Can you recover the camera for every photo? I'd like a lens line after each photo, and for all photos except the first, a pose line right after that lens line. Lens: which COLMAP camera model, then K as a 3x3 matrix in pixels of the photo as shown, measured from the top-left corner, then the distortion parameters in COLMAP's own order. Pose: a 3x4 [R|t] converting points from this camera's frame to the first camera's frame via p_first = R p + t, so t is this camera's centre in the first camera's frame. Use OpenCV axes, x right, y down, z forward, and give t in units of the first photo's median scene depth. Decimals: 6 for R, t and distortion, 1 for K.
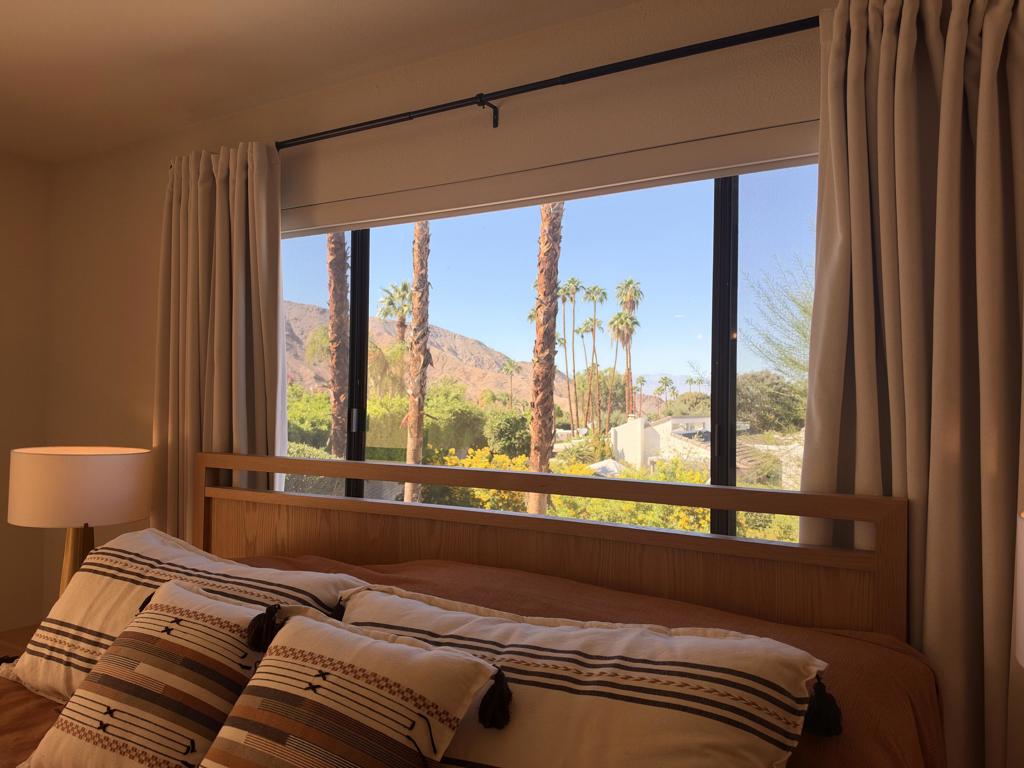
lens RADIAL K [[742.4, 0, 512.0], [0, 742.4, 384.0], [0, 0, 1]] dist [0.105911, -0.191693]
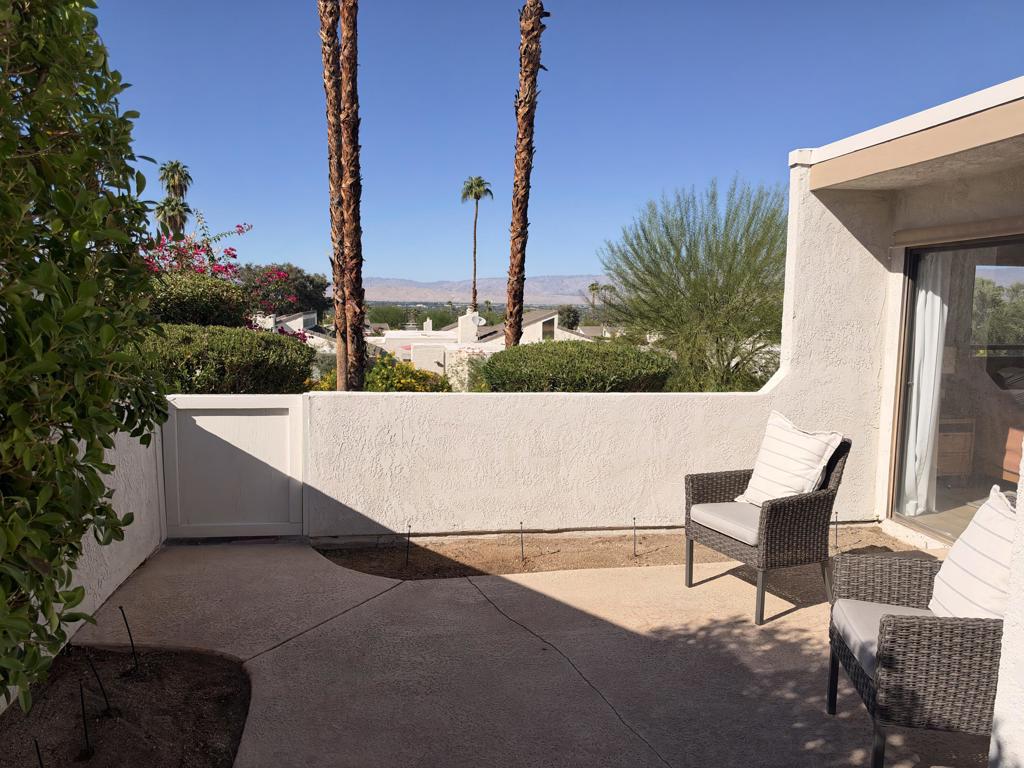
lens RADIAL K [[742.4, 0, 512.0], [0, 742.4, 384.0], [0, 0, 1]] dist [0.105911, -0.191693]
pose [[0.771688, -0.072533, 0.631852, -3.423528], [-0.019824, 0.990250, 0.137887, -0.125656], [-0.635692, -0.118932, 0.762726, -0.054633]]
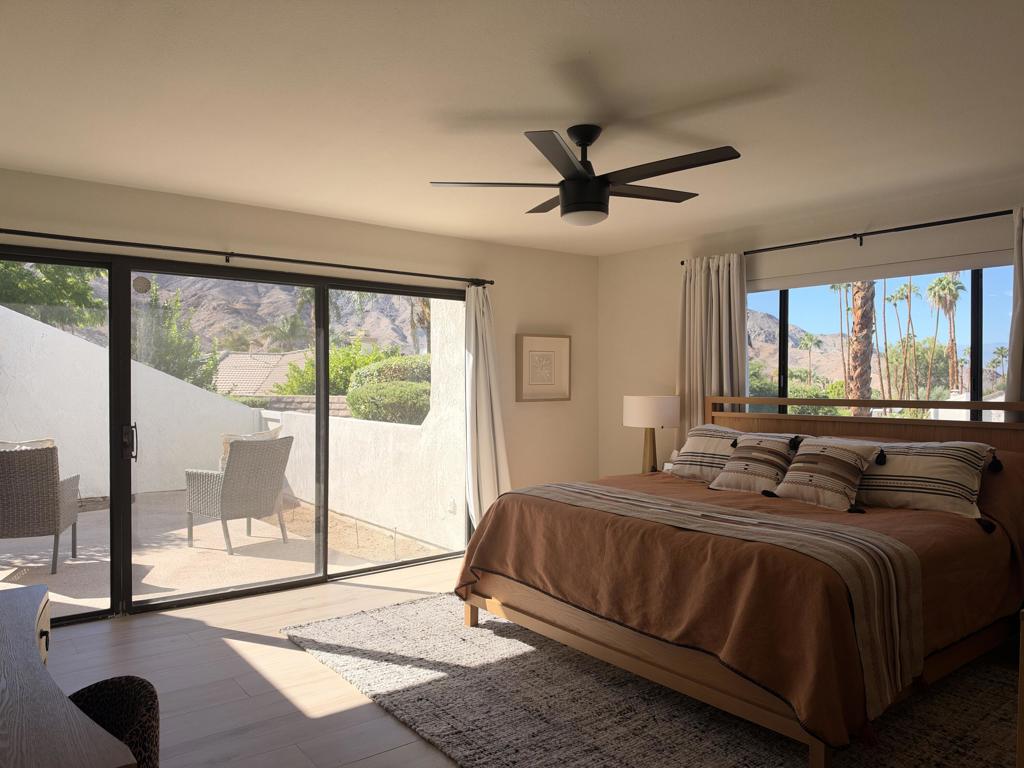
lens RADIAL K [[742.4, 0, 512.0], [0, 742.4, 384.0], [0, 0, 1]] dist [0.105911, -0.191693]
pose [[0.929906, -0.012428, -0.367586, -0.133468], [0.022698, 0.999463, 0.023630, -0.008212], [0.367095, -0.030317, 0.929689, -1.146839]]
